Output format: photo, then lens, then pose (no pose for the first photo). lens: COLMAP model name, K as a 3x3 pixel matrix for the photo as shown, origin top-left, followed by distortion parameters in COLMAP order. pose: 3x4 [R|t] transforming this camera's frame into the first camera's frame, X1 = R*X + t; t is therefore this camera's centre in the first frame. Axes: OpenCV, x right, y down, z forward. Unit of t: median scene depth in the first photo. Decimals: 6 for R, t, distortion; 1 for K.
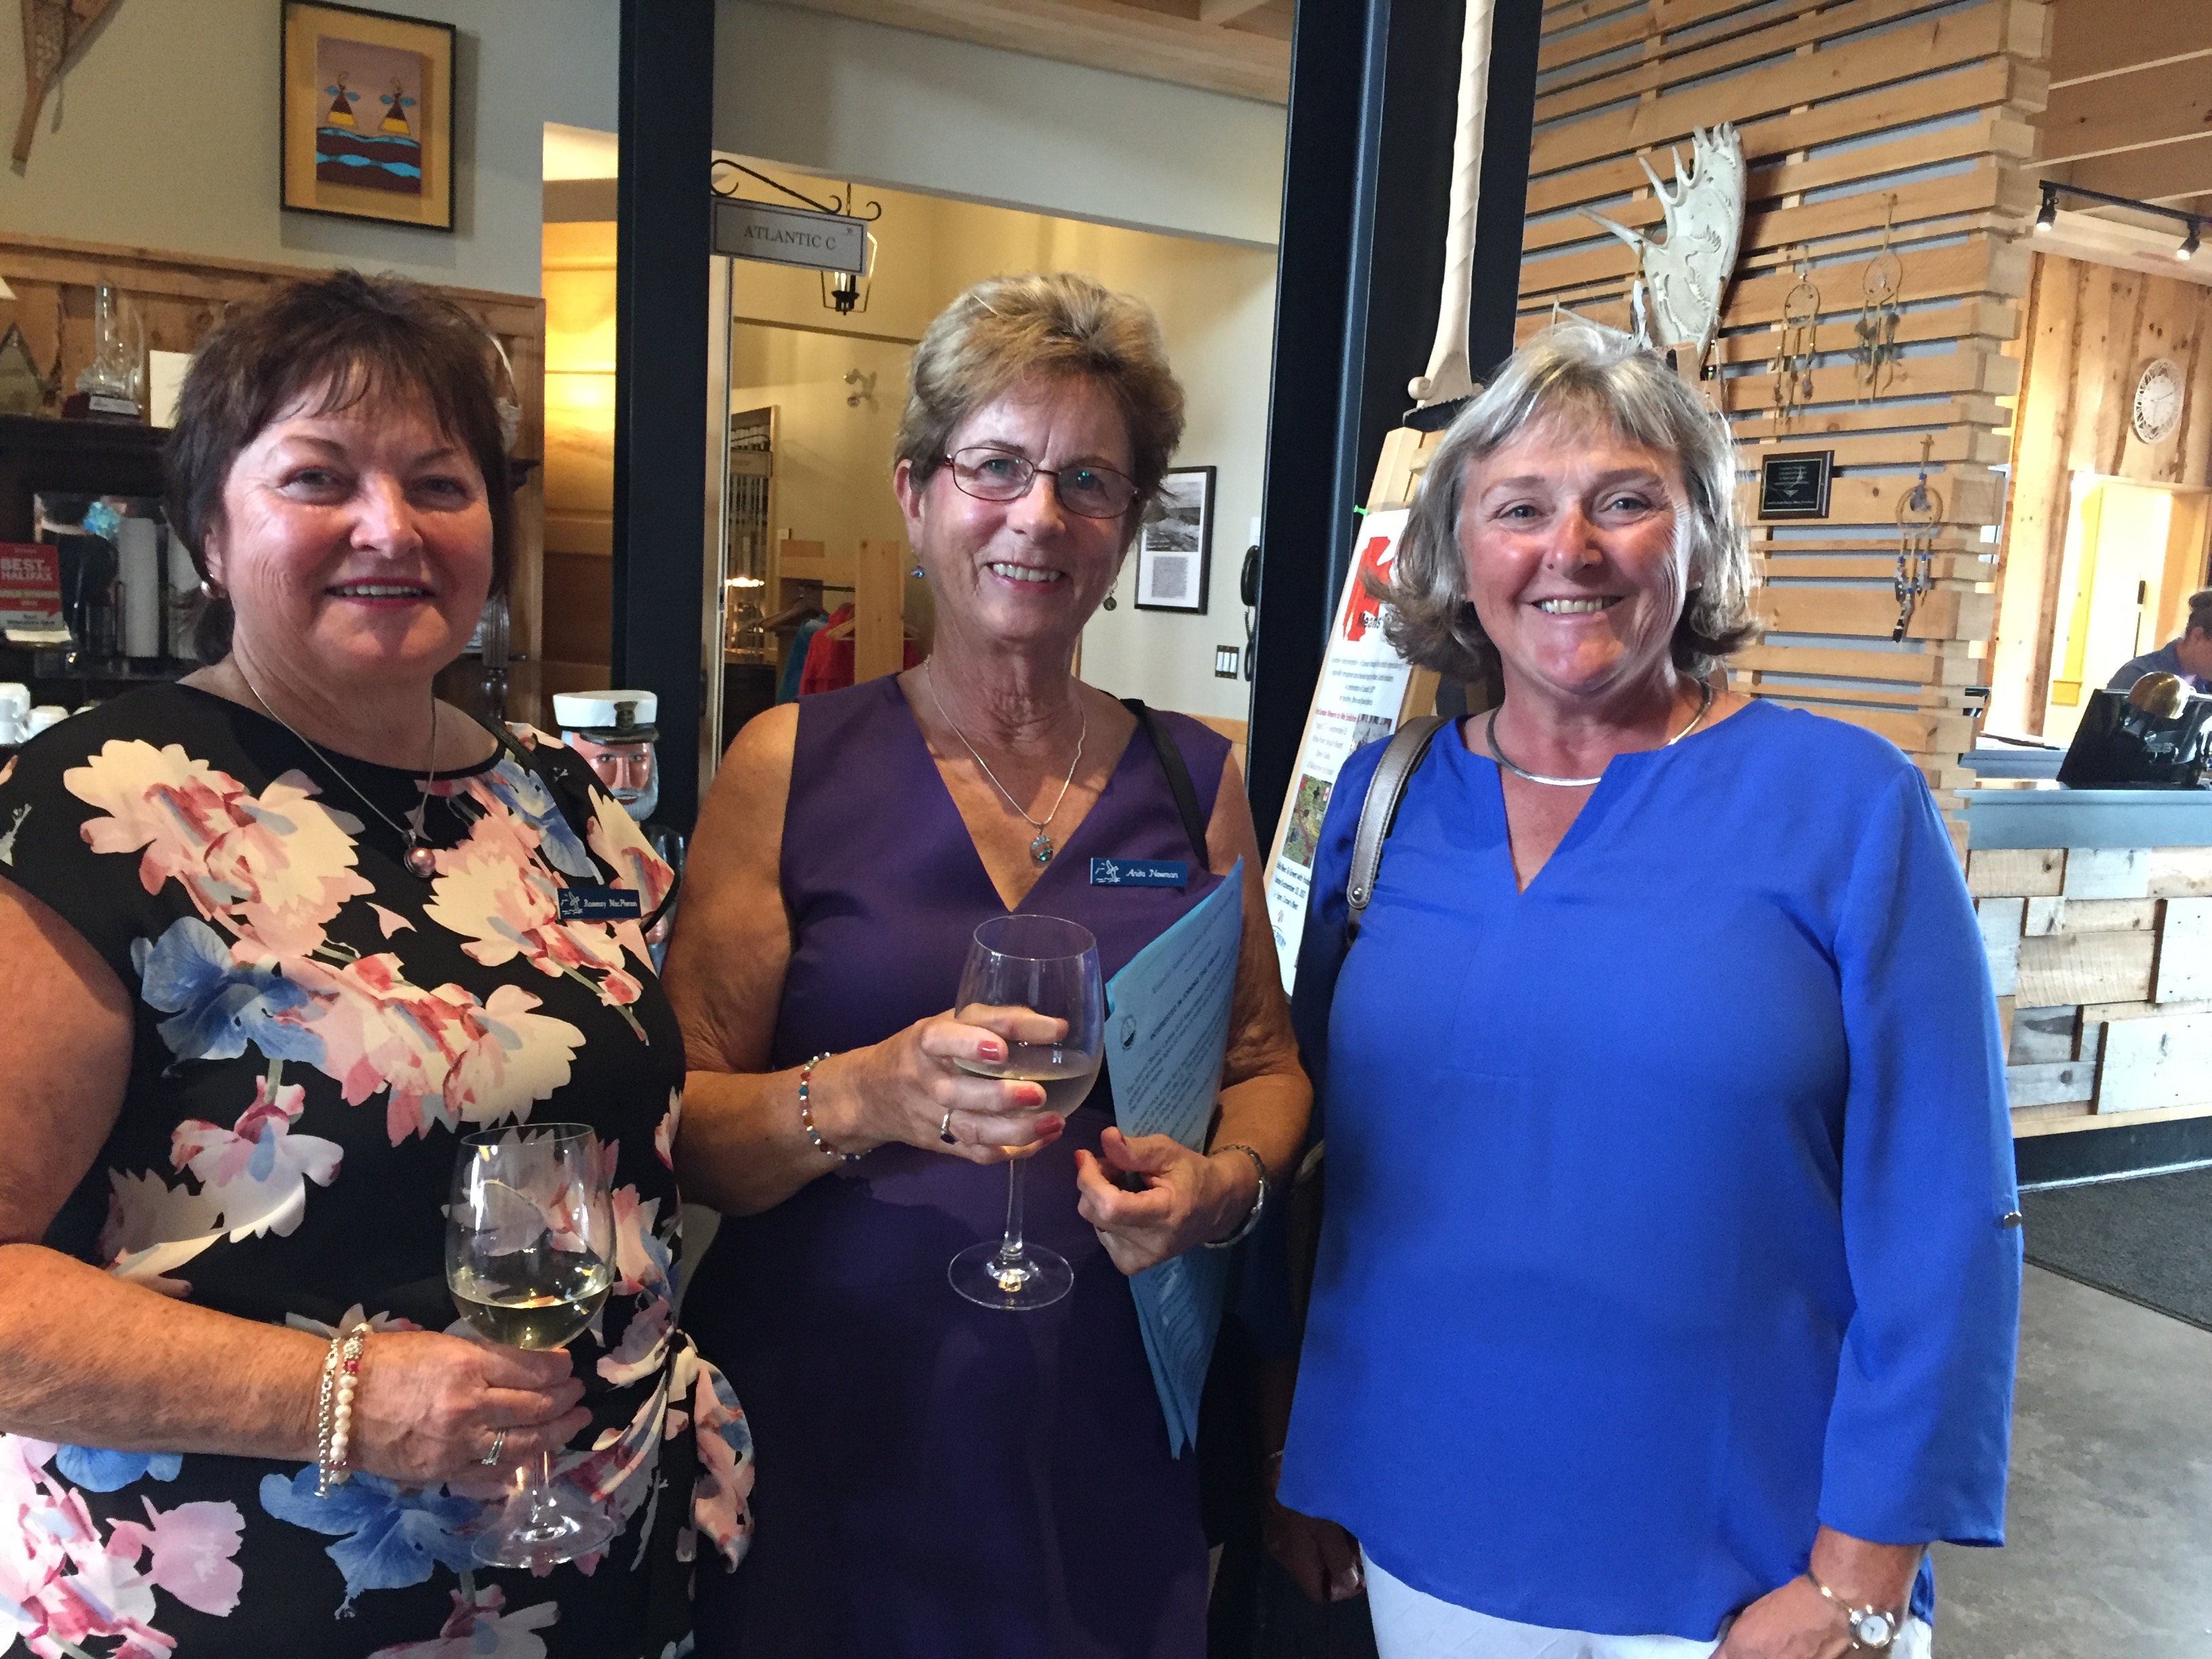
lens RADIAL K [[1902.6, 0, 1106.0], [0, 1902.6, 829.5], [0, 0, 1]] dist [0.096603, -0.143123]
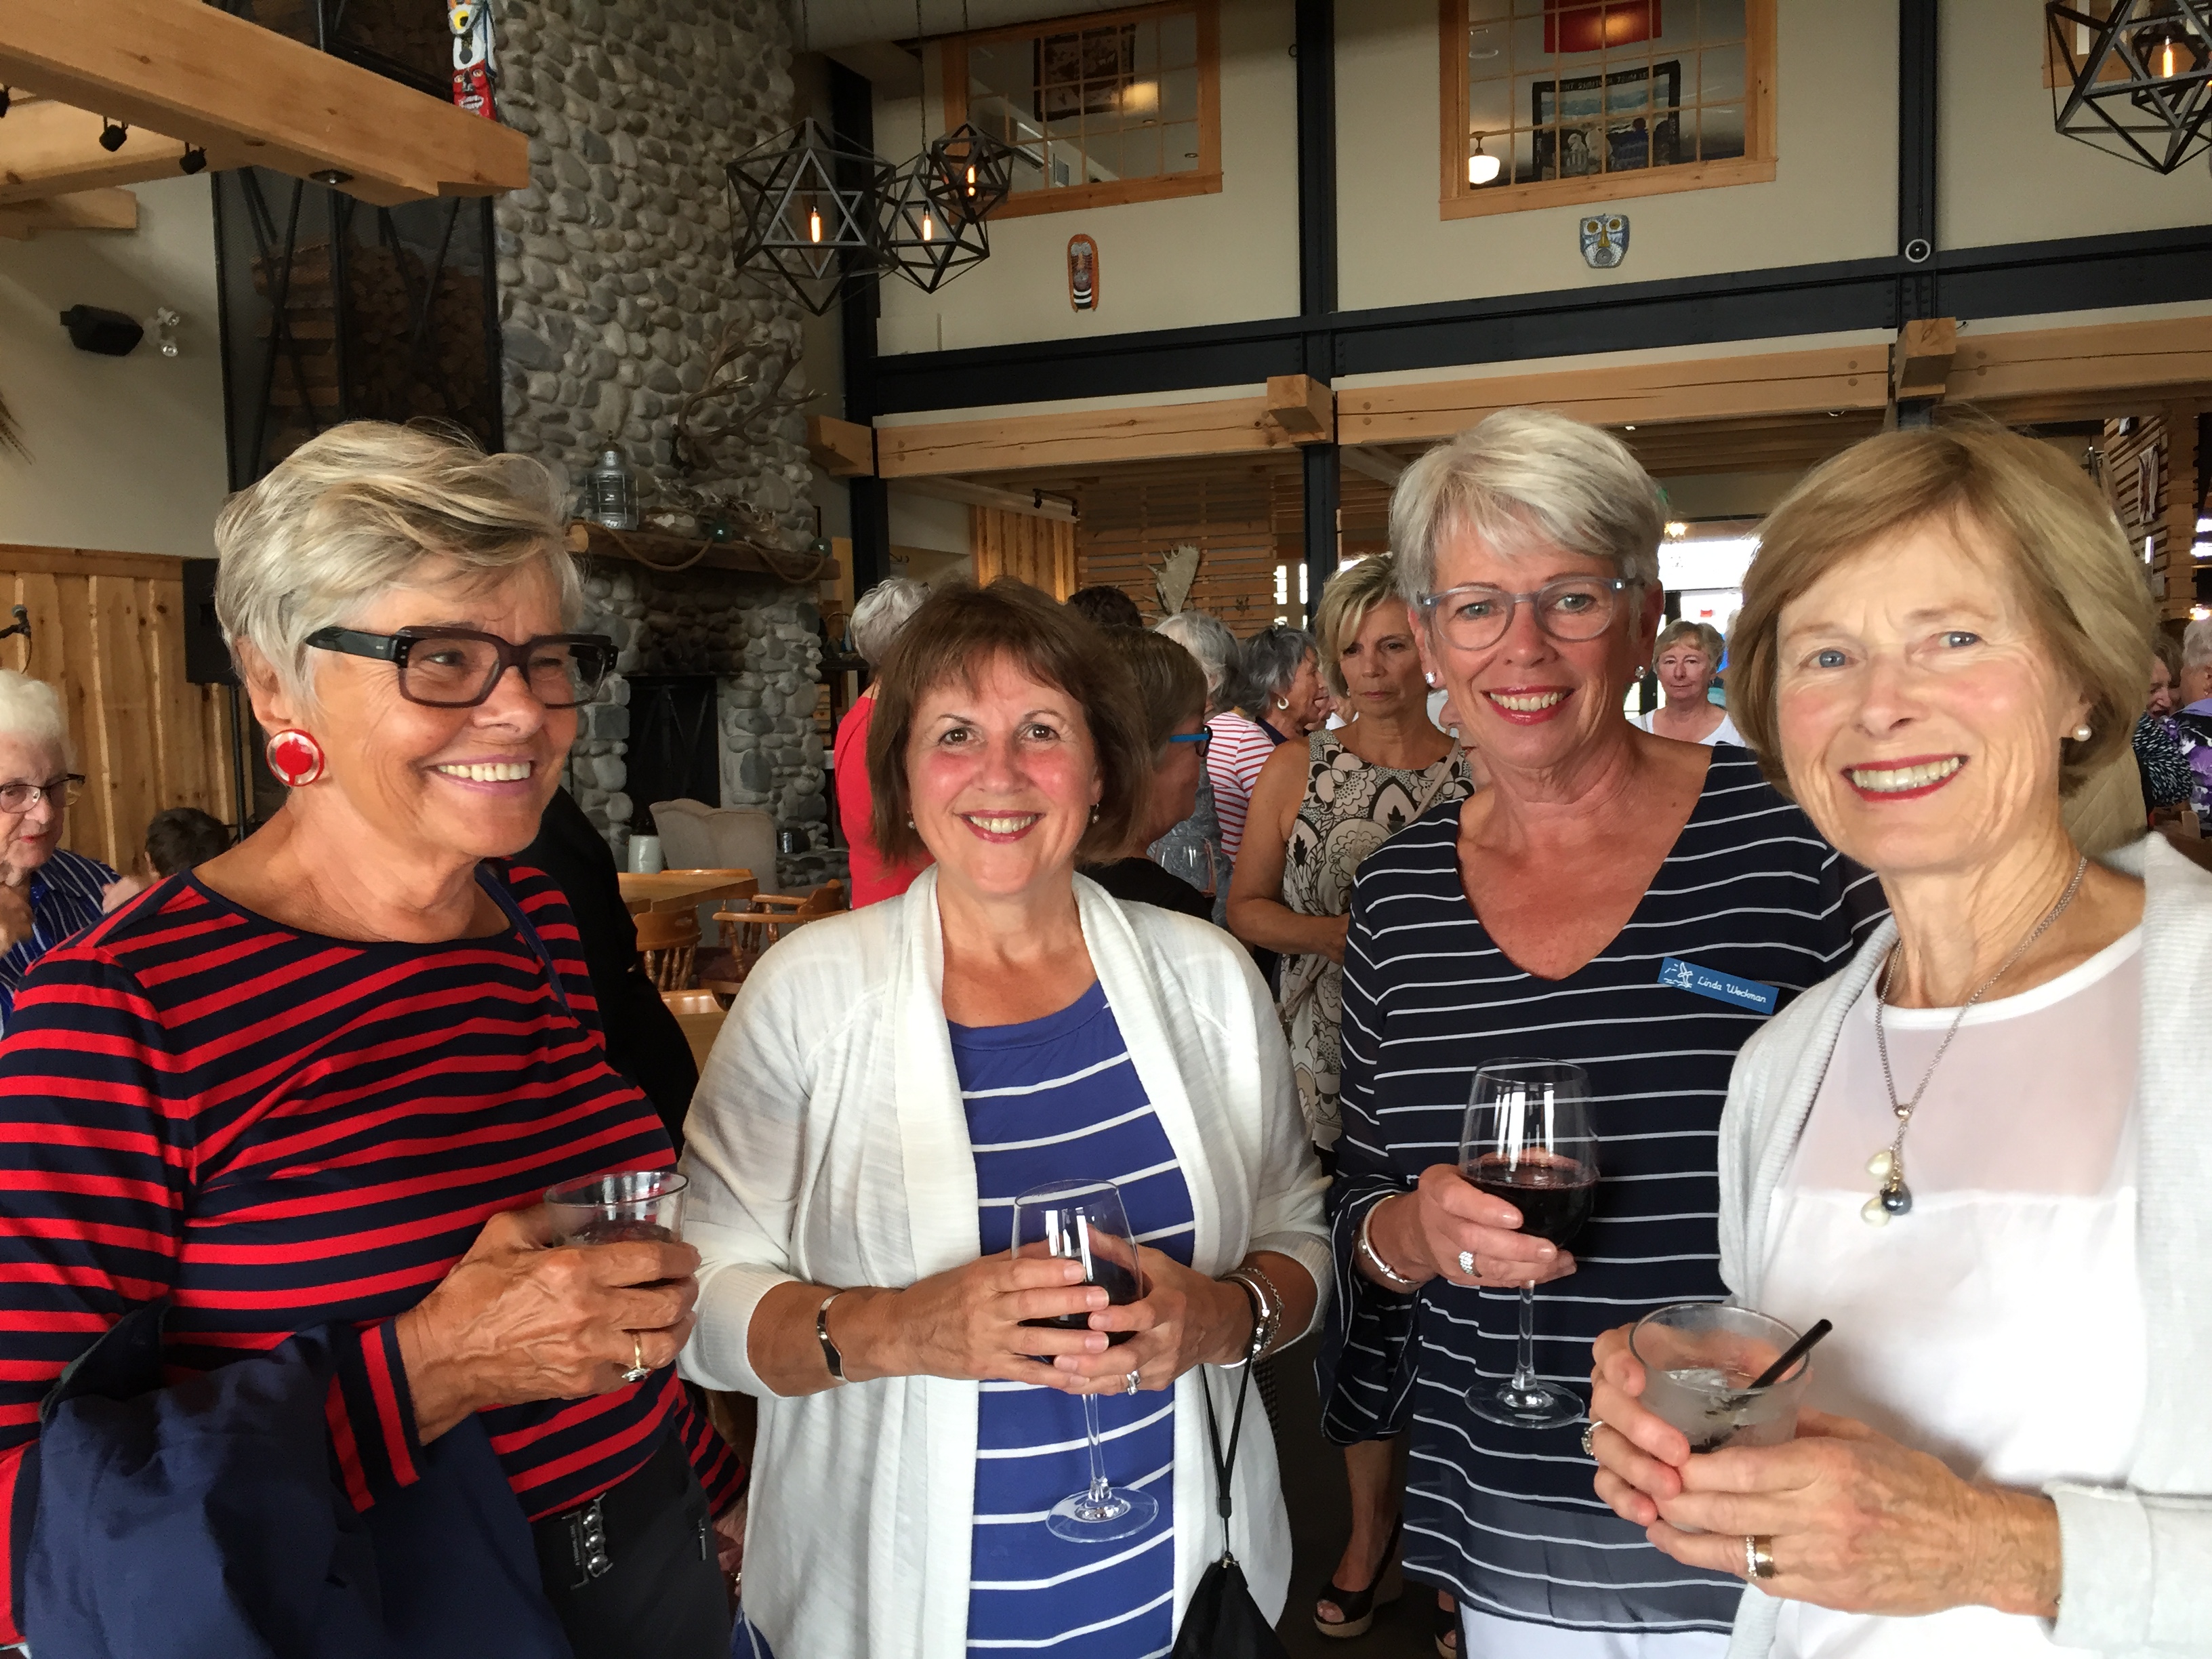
lens RADIAL K [[1902.6, 0, 1106.0], [0, 1902.6, 829.5], [0, 0, 1]] dist [0.096603, -0.143123]
pose [[0.742786, -0.127435, 0.657289, -1.921548], [0.152410, 0.988128, 0.019342, 0.051550], [-0.651951, 0.085811, 0.753390, -1.310980]]
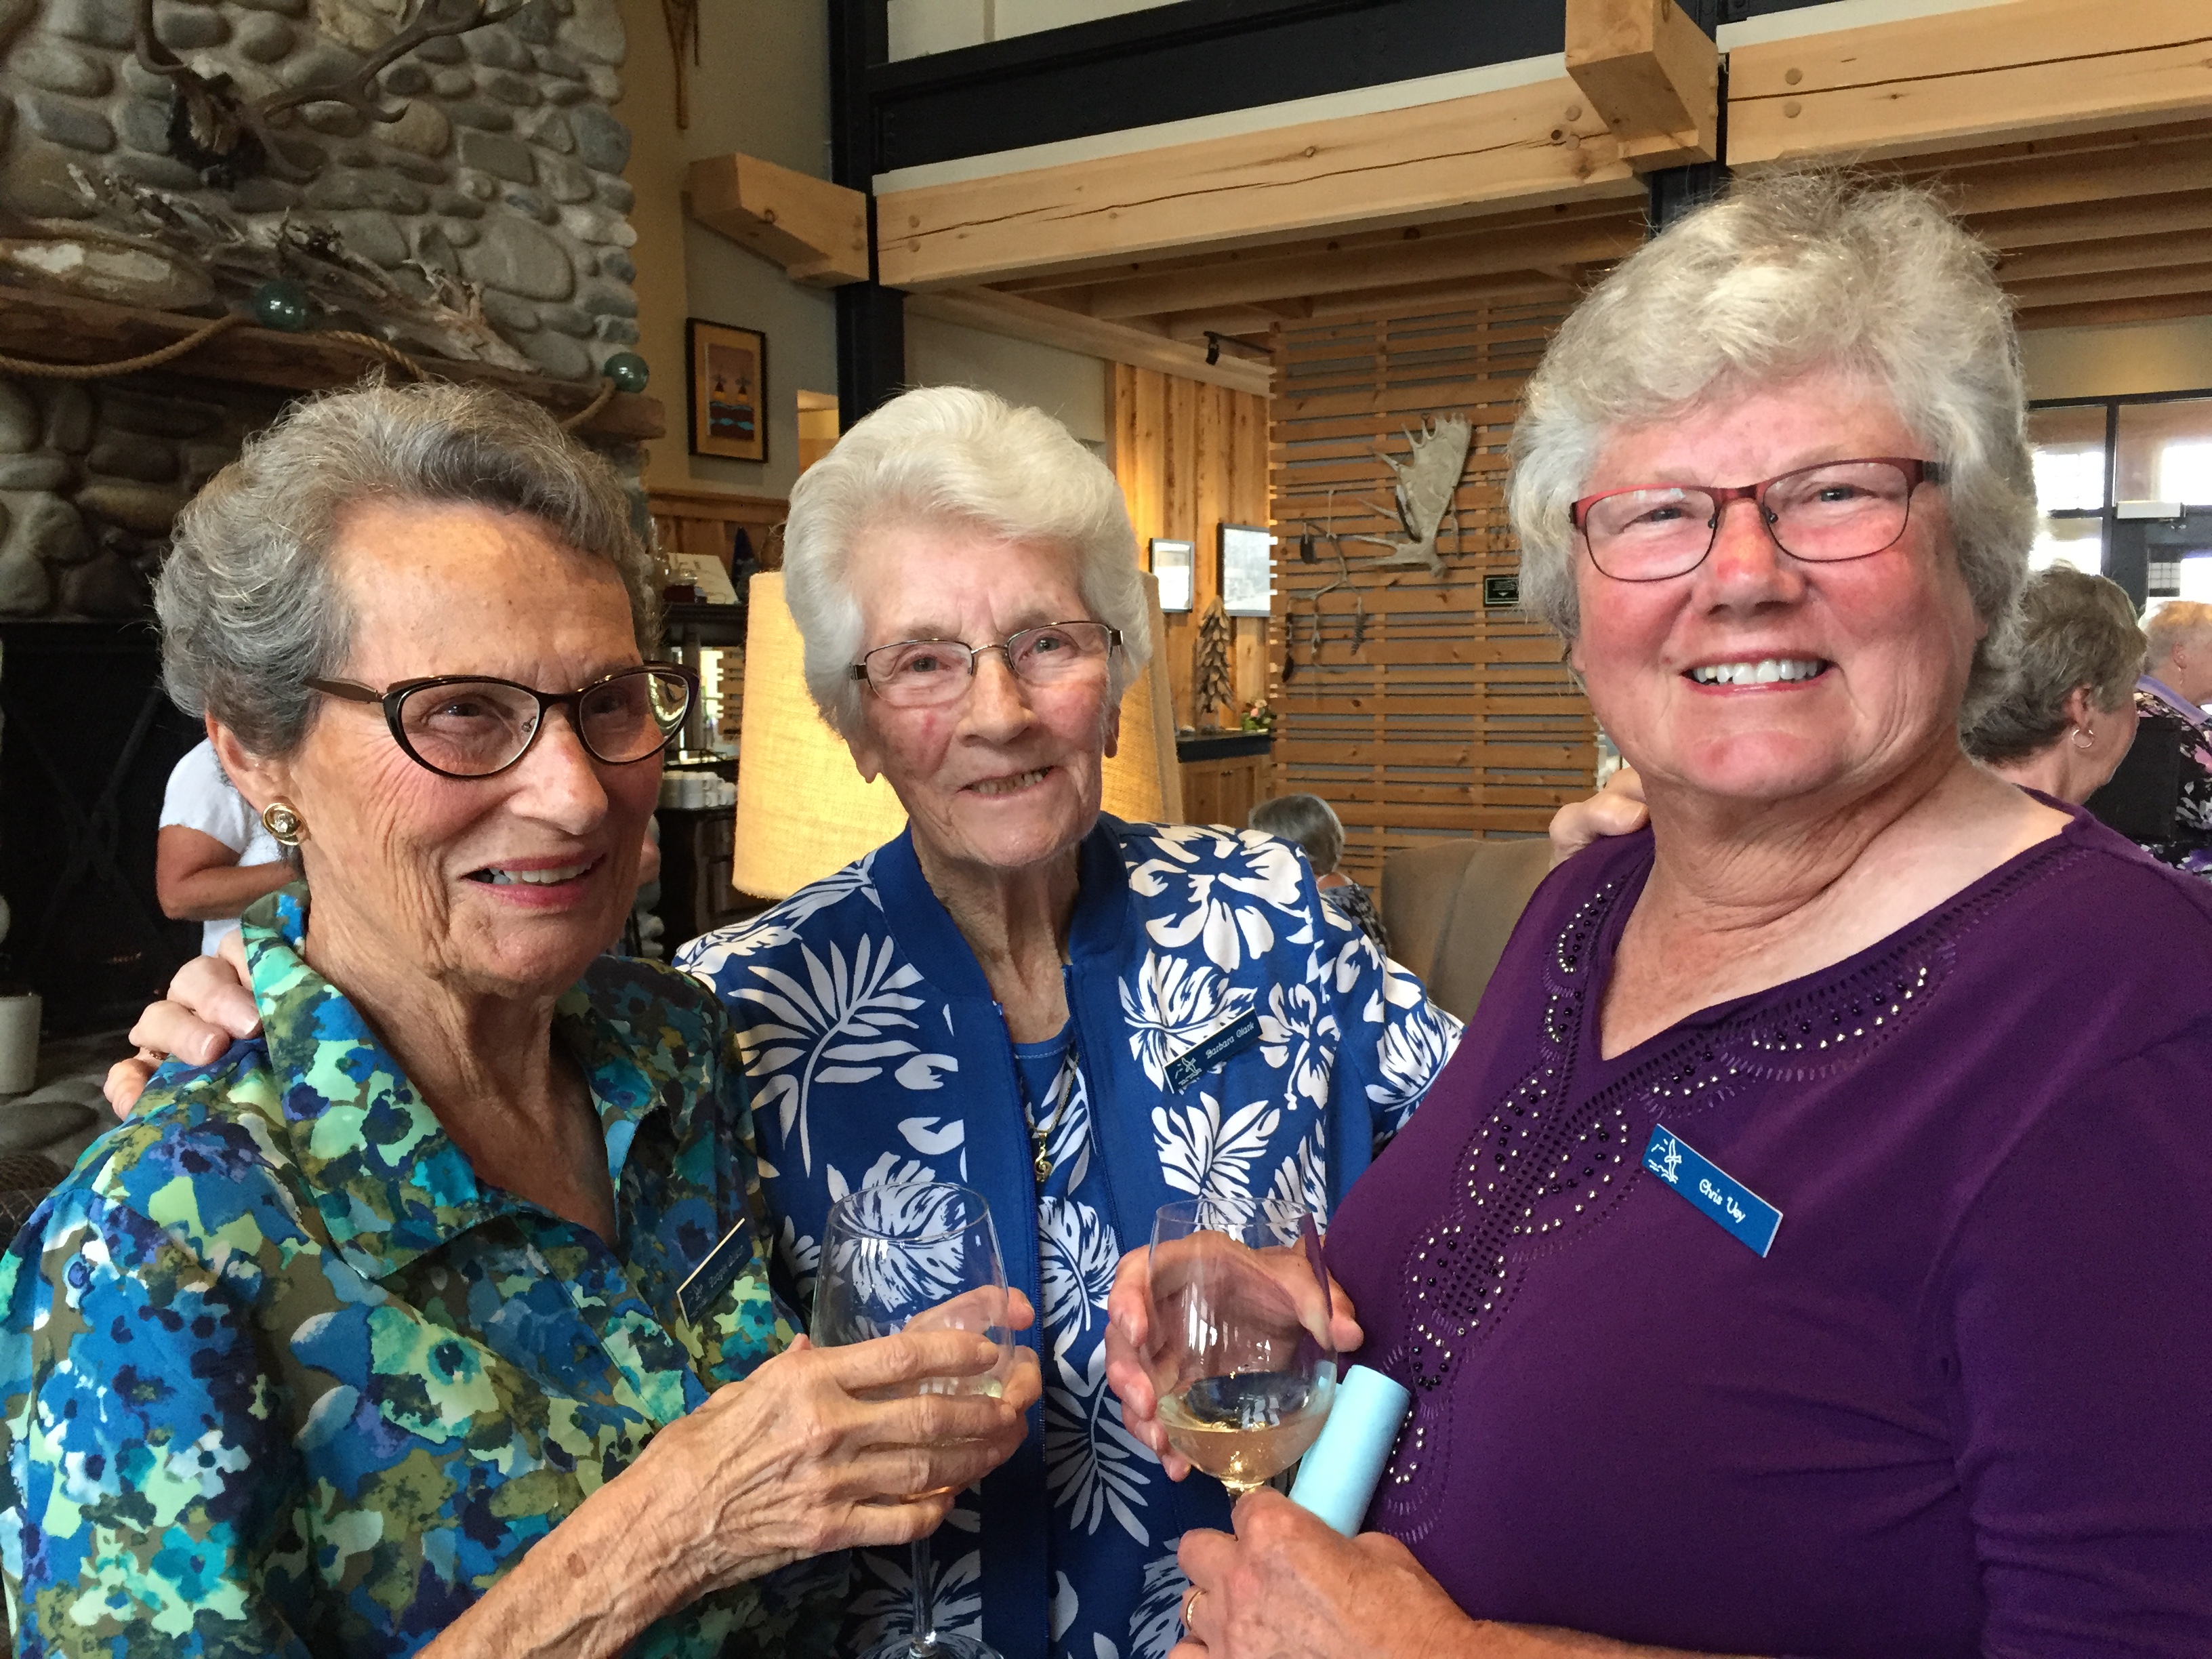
lens RADIAL K [[1918.5, 0, 1106.0], [0, 1918.5, 829.5], [0, 0, 1]] dist [0.101328, -0.151927]
pose [[0.858206, -0.109450, 0.501501, -0.947419], [0.119855, 0.992724, 0.011551, -0.002127], [-0.499117, 0.050194, 0.865080, -0.481858]]
